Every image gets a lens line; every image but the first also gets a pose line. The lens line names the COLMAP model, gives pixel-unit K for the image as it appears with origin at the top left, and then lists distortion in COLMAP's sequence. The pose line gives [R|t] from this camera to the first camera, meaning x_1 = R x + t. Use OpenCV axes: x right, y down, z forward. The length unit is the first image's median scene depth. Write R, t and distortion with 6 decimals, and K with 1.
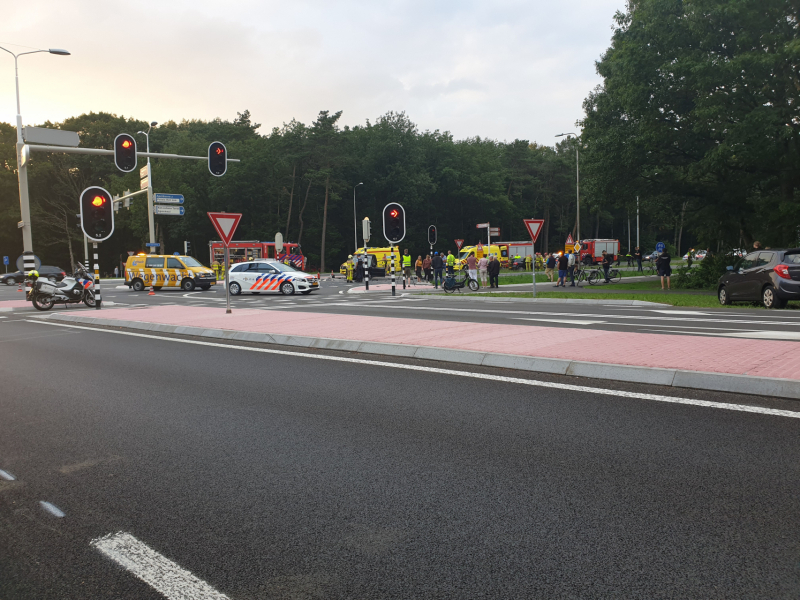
lens RADIAL K [[562.4, 0, 399.5], [0, 562.4, 285.6], [0, 0, 1]] dist [-0.002737, -0.000182]
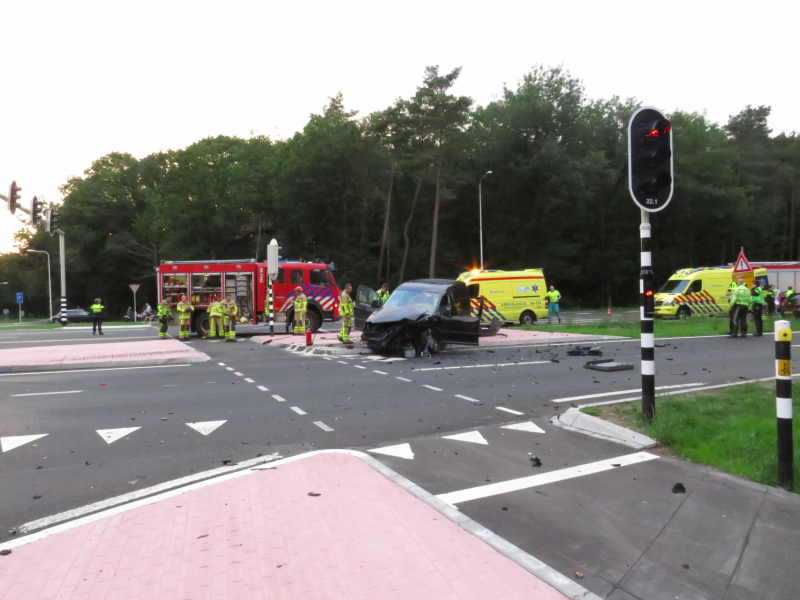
lens RADIAL K [[562.4, 0, 399.5], [0, 562.4, 285.6], [0, 0, 1]] dist [-0.002737, -0.000182]
pose [[0.957191, -0.009269, -0.289310, 0.015558], [-0.008664, 0.998122, -0.060643, -0.017959], [0.289329, 0.060553, 0.955313, 0.378492]]
